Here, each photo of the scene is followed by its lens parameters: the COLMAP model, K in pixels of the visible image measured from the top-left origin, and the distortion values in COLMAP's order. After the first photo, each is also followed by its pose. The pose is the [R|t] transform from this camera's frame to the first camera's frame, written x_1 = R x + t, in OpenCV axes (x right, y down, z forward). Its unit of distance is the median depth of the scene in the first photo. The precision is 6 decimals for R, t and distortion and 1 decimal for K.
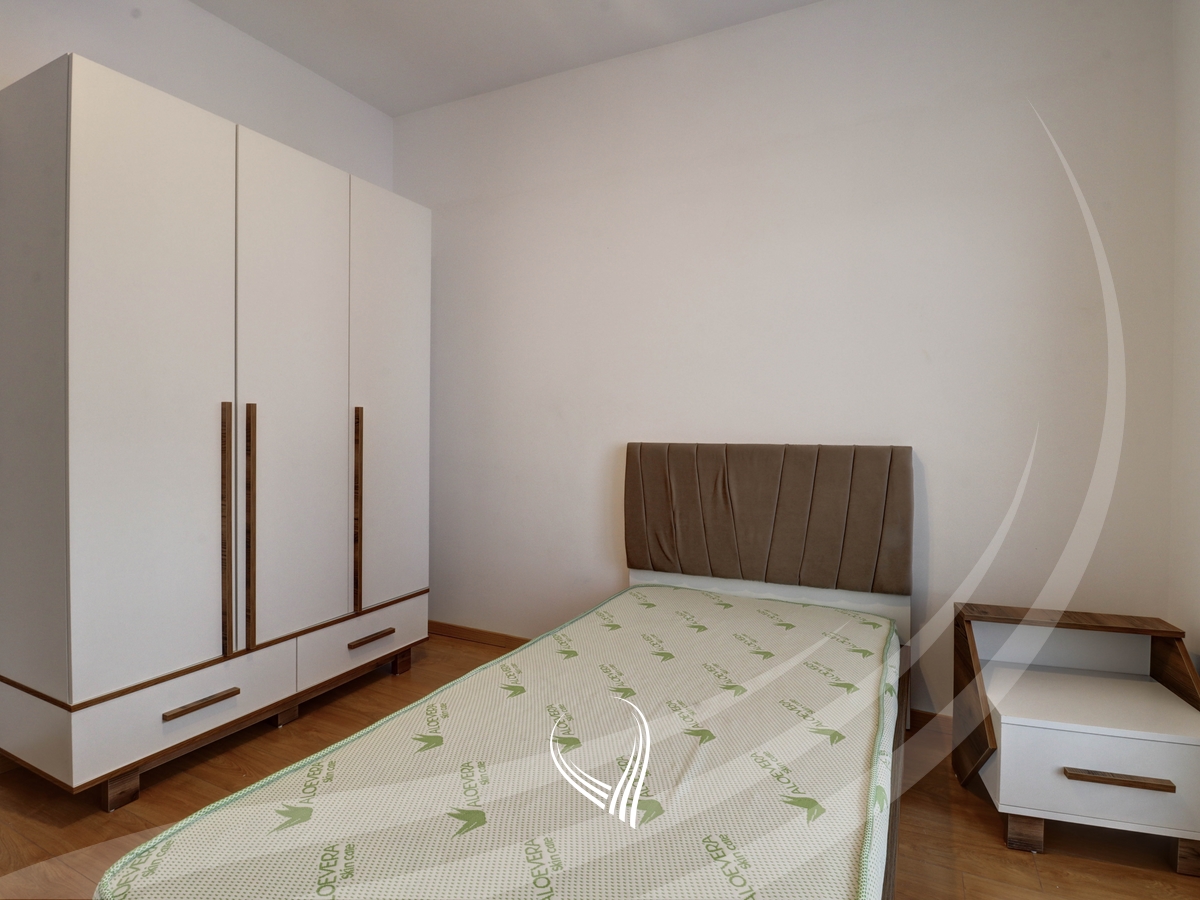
lens RADIAL K [[648.8, 0, 613.2], [0, 648.8, 425.2], [0, 0, 1]] dist [-0.001487, -0.000378]
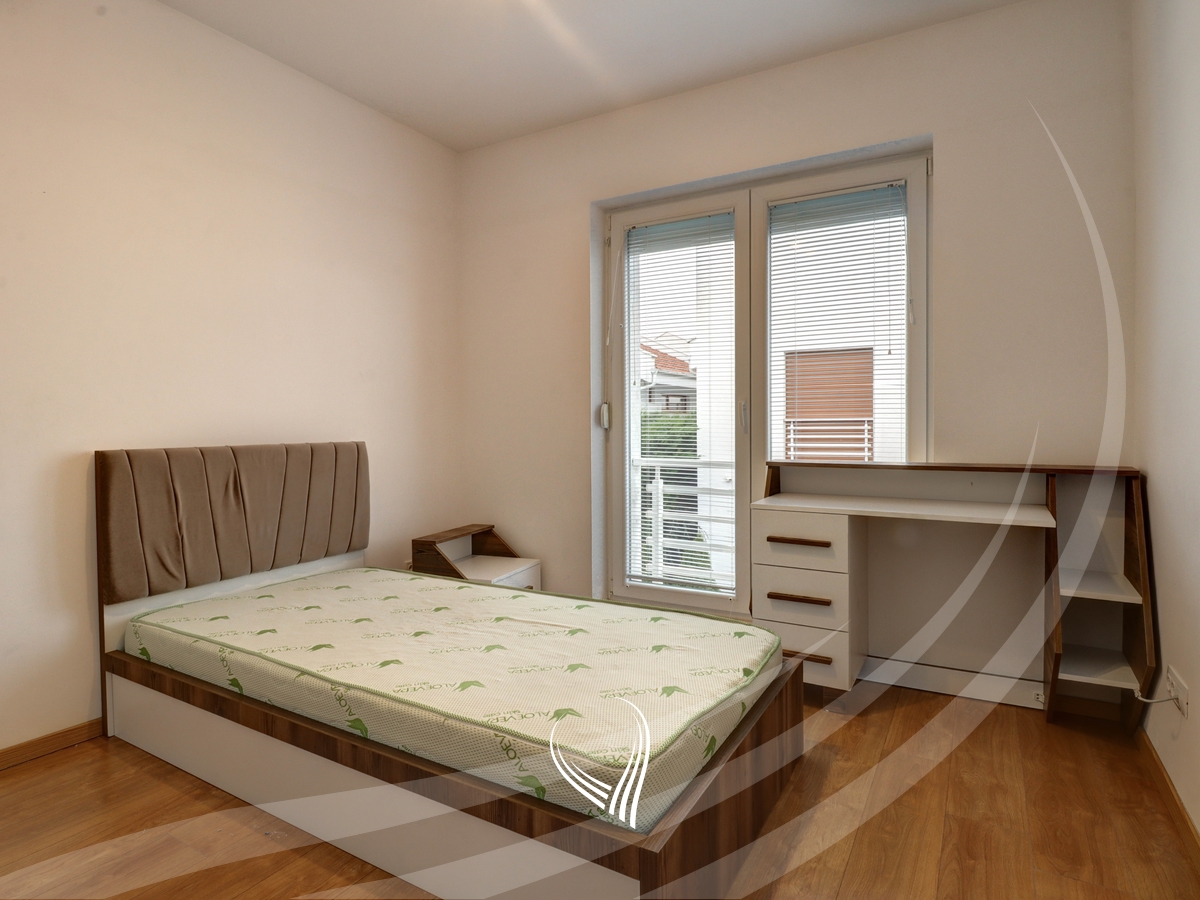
lens RADIAL K [[631.0, 0, 599.6], [0, 631.0, 426.3], [0, 0, 1]] dist [-0.003198, -0.000826]
pose [[0.075308, -0.004778, 0.997149, -0.792036], [0.004408, 0.999980, 0.004459, -0.004449], [-0.997151, 0.004060, 0.075328, 0.359267]]
